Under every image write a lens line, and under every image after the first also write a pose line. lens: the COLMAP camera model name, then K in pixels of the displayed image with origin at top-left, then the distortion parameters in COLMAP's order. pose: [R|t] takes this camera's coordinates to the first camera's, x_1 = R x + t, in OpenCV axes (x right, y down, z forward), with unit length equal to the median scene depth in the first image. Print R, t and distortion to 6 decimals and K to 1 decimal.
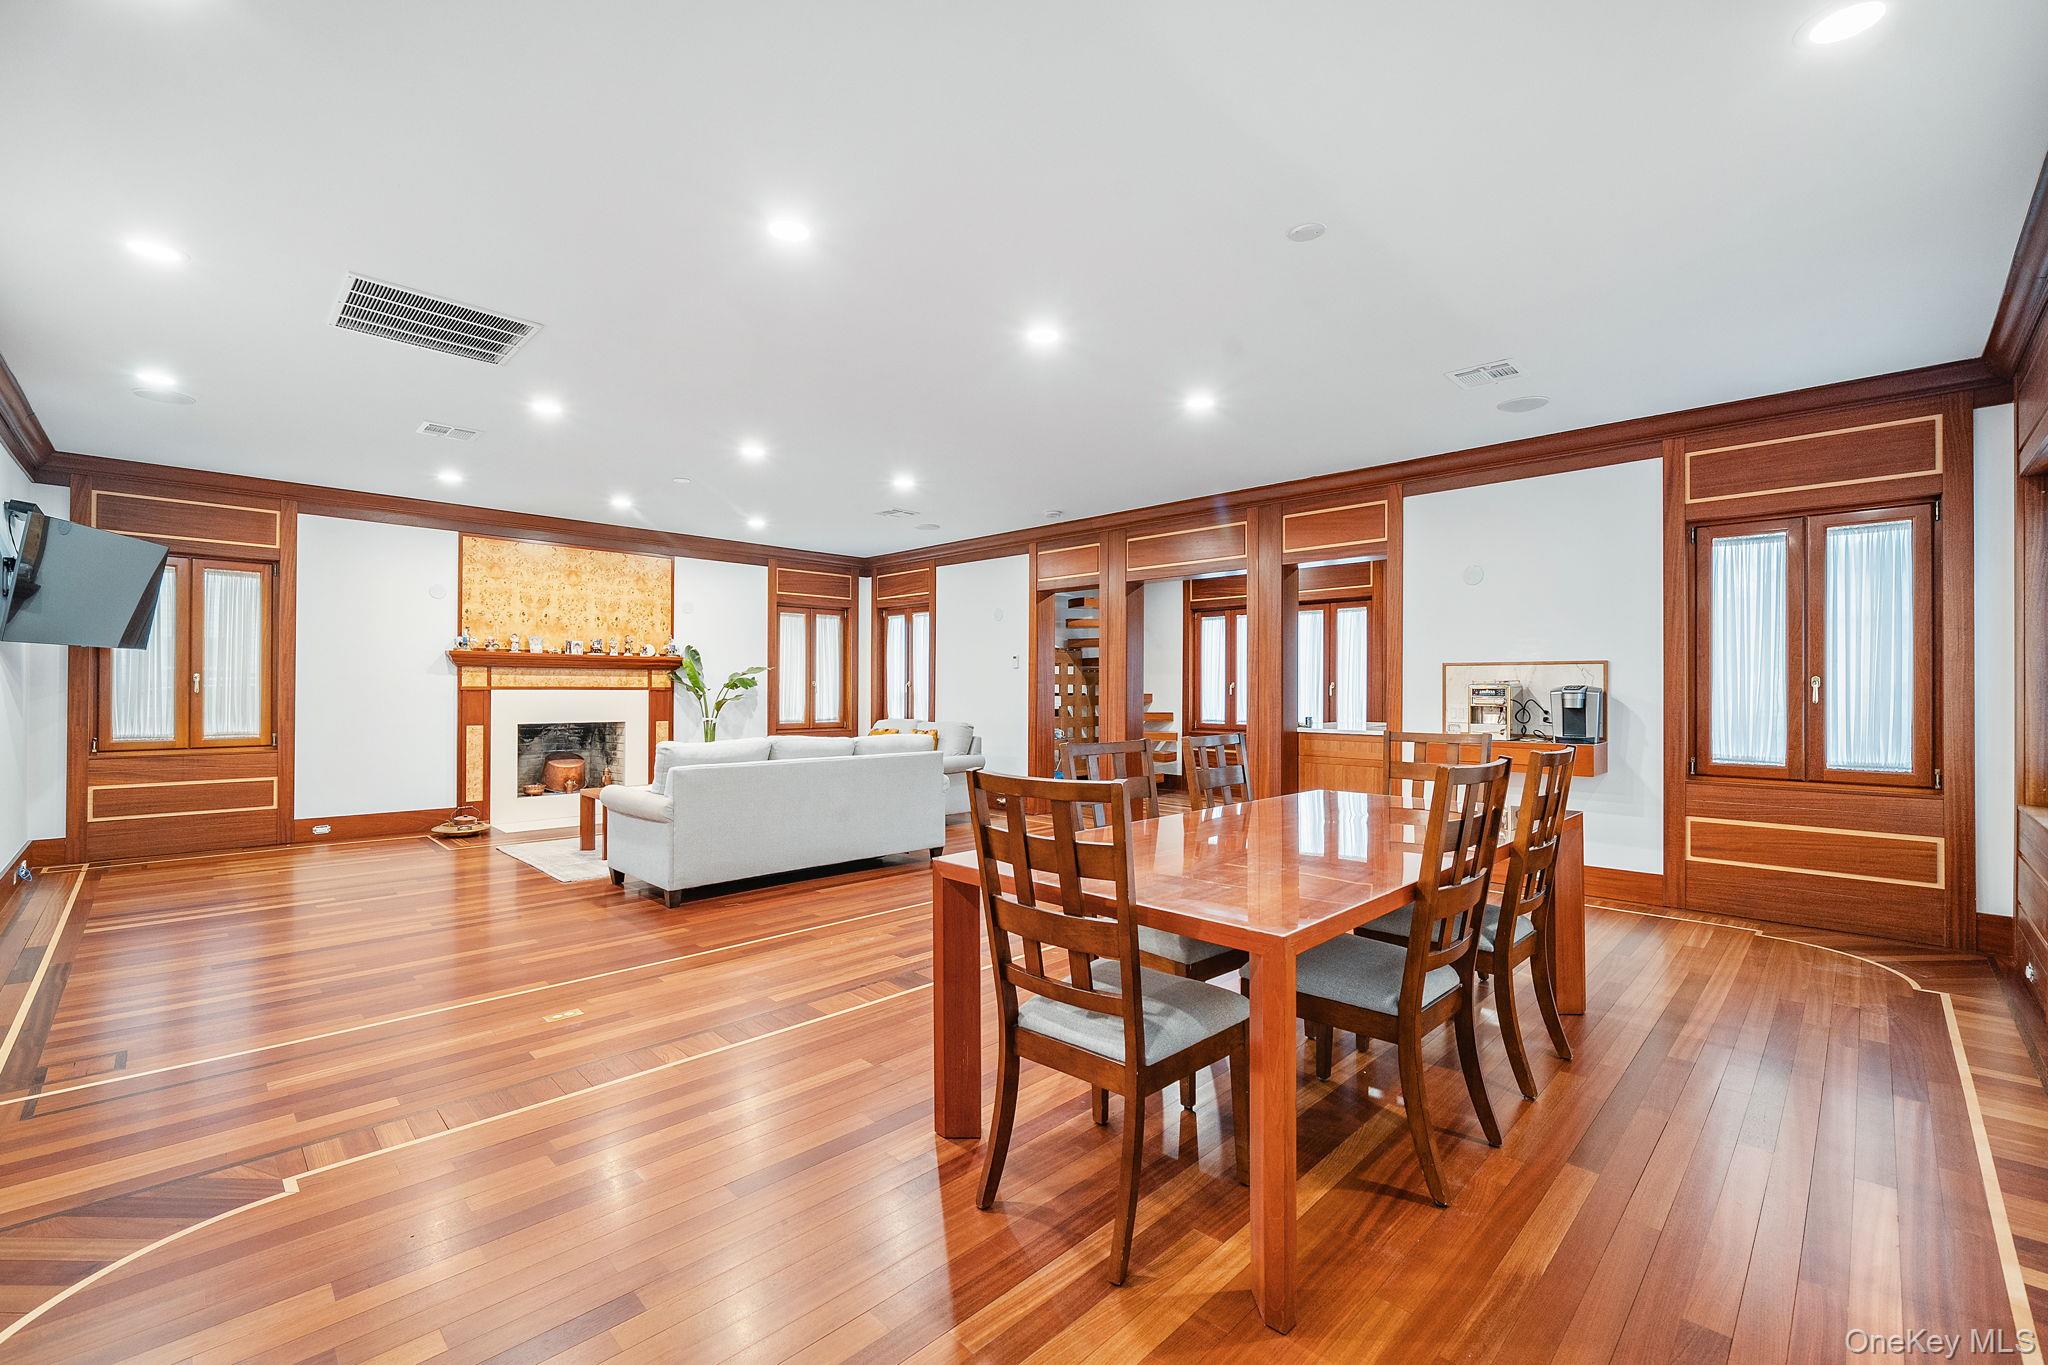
lens RADIAL K [[853.6, 0, 1022.9], [0, 853.6, 687.1], [0, 0, 1]] dist [-0.008832, -0.000983]
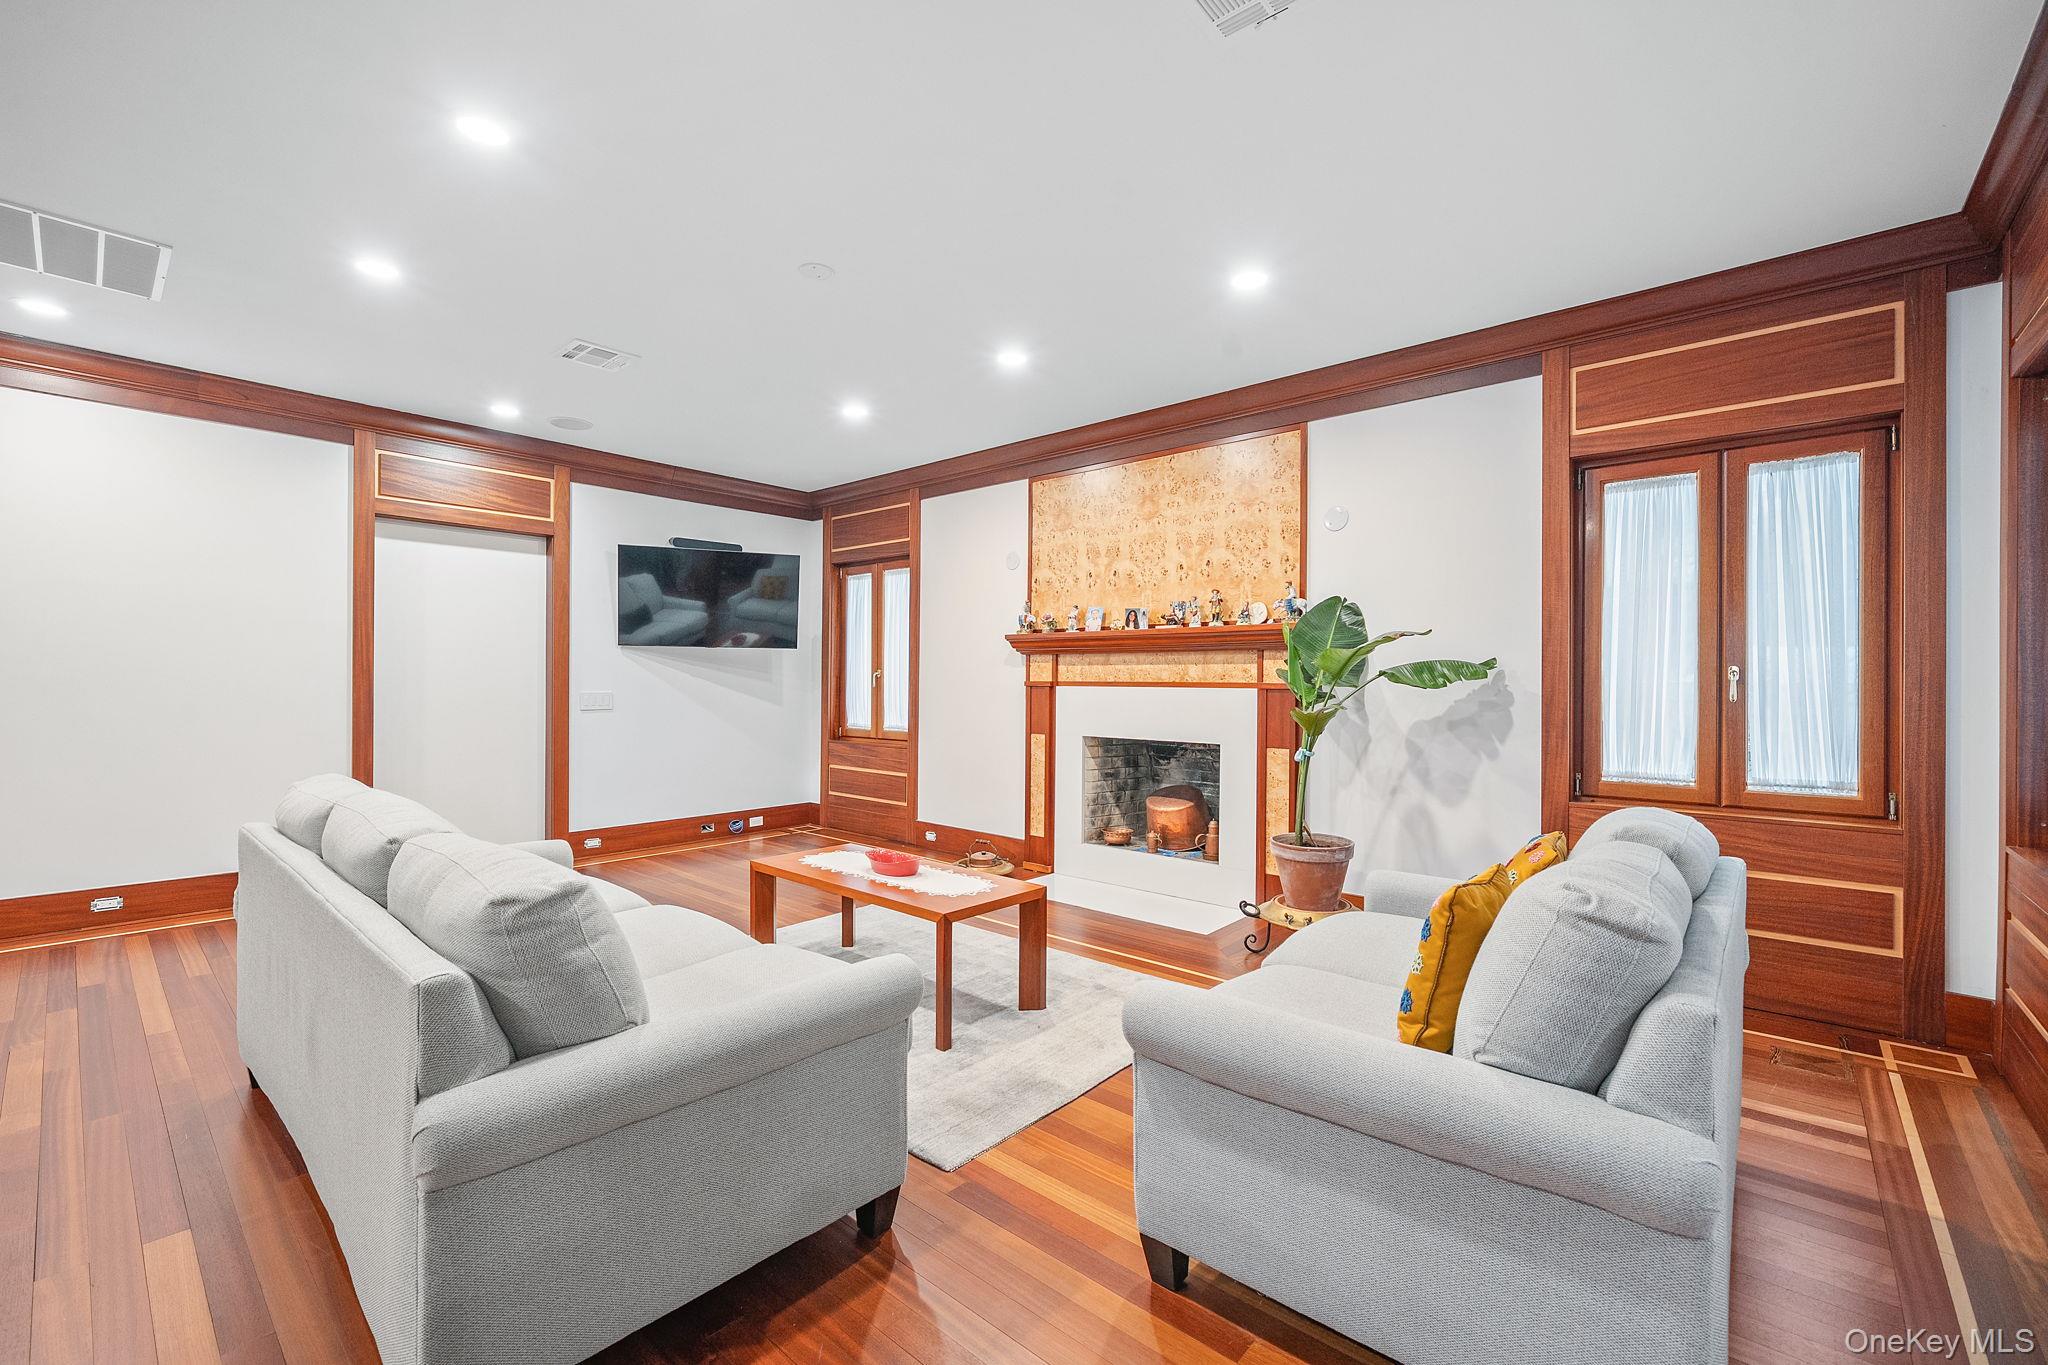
lens RADIAL K [[853.6, 0, 1029.2], [0, 853.6, 676.3], [0, 0, 1]] dist [-0.008832, -0.000983]
pose [[0.061512, -0.009442, -0.998062, 0.094172], [-0.005370, 0.999938, -0.009791, 0.002349], [0.998092, 0.005962, 0.061458, 0.928805]]
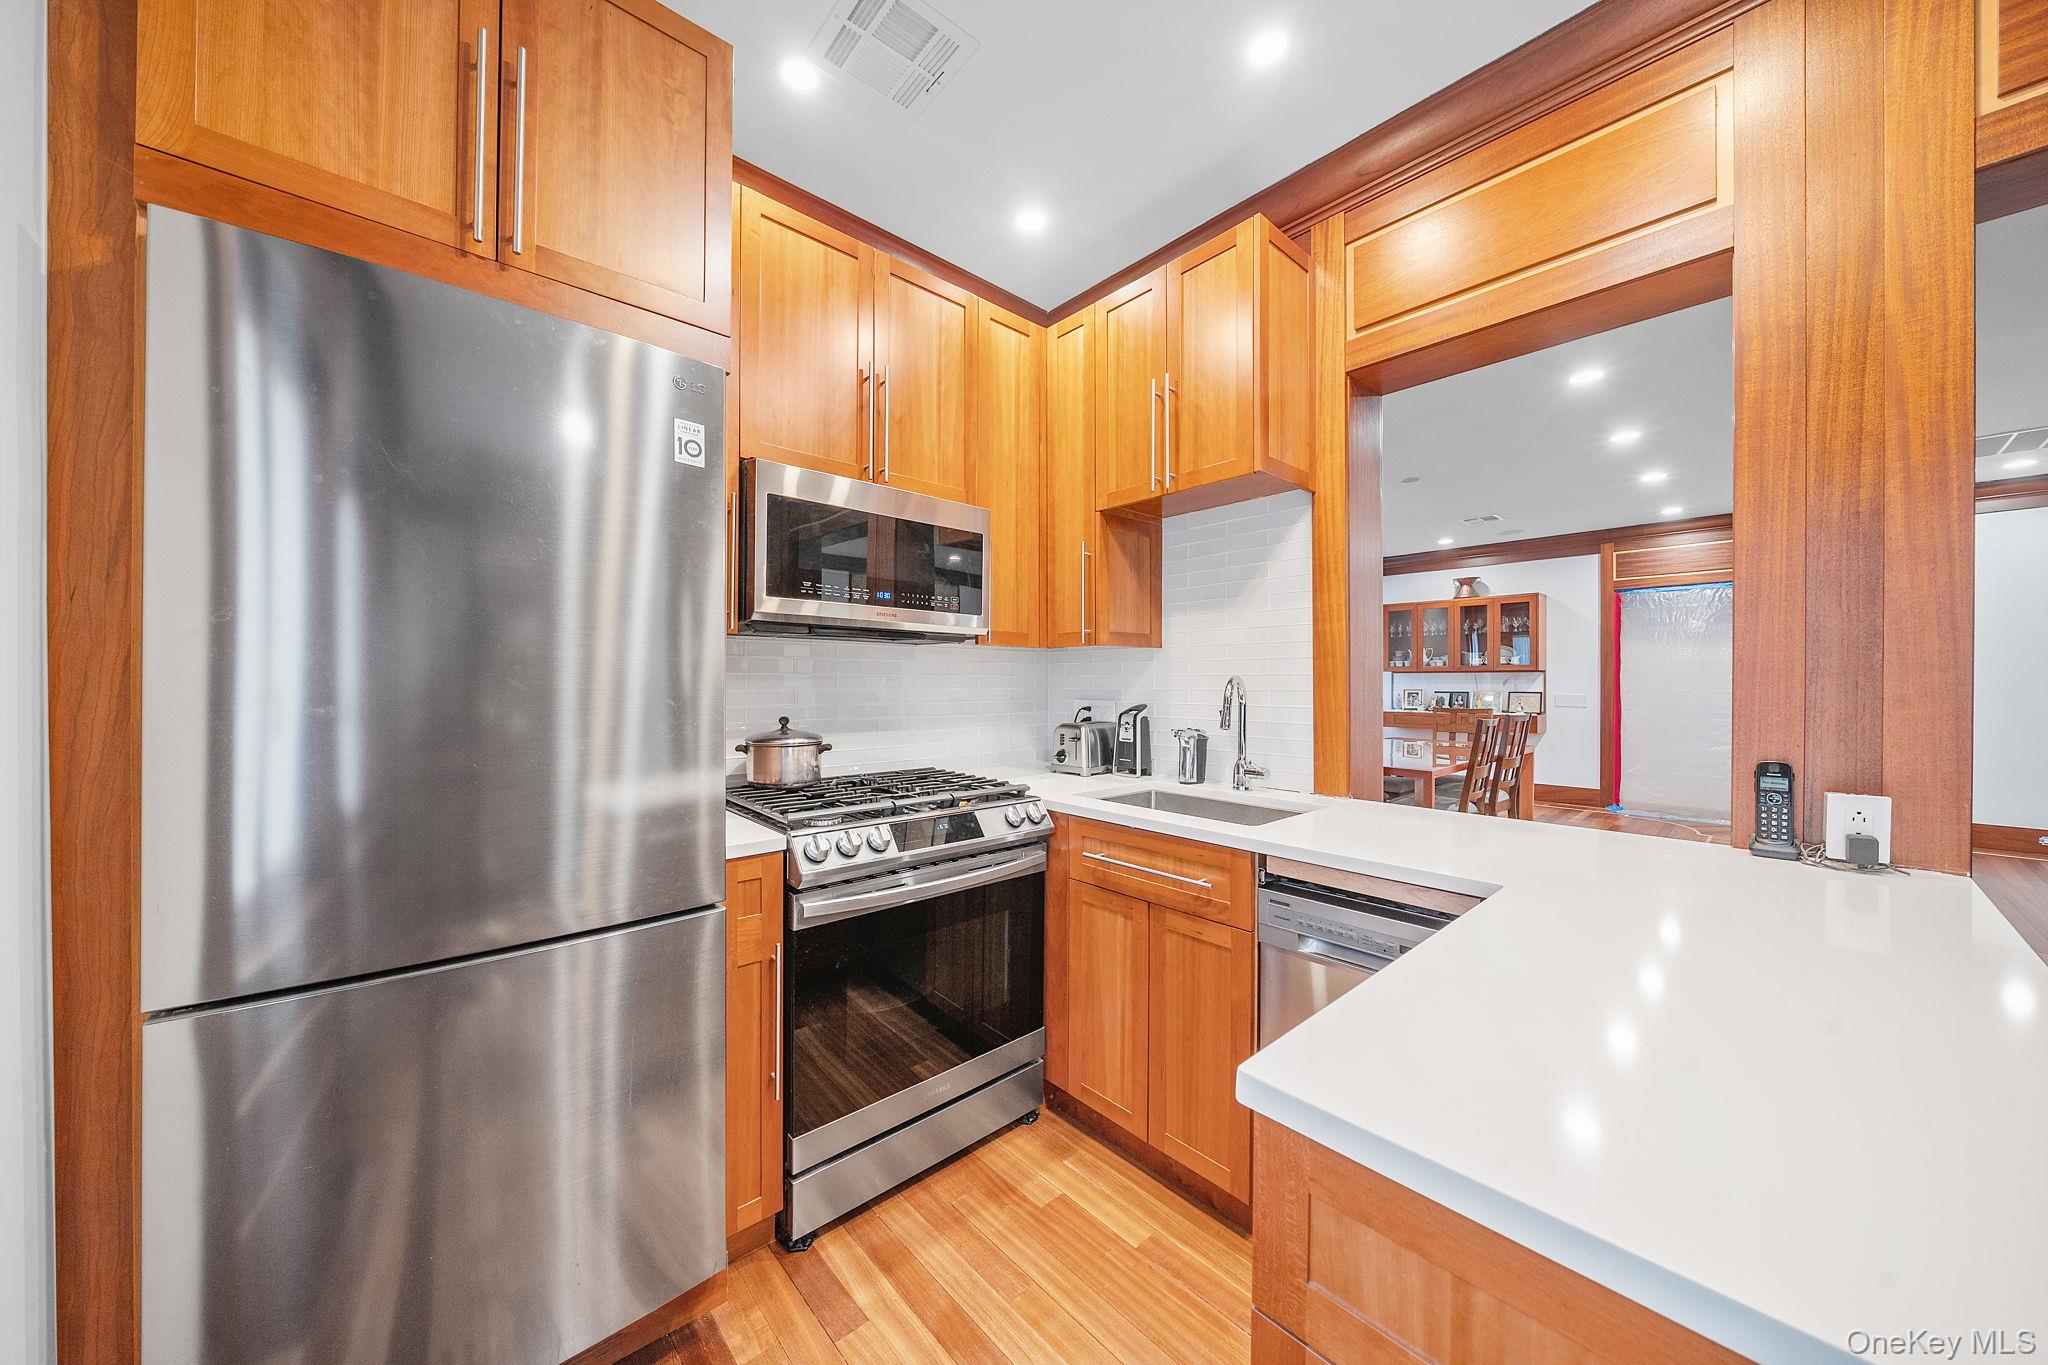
lens RADIAL K [[693.8, 0, 1018.8], [0, 693.8, 681.0], [0, 0, 1]] dist [-0.004311, 0.000338]
pose [[-0.998710, -0.012784, 0.049135, 0.439295], [-0.013210, 0.999878, -0.008369, 0.032632], [-0.049022, -0.009008, -0.998757, 2.294045]]
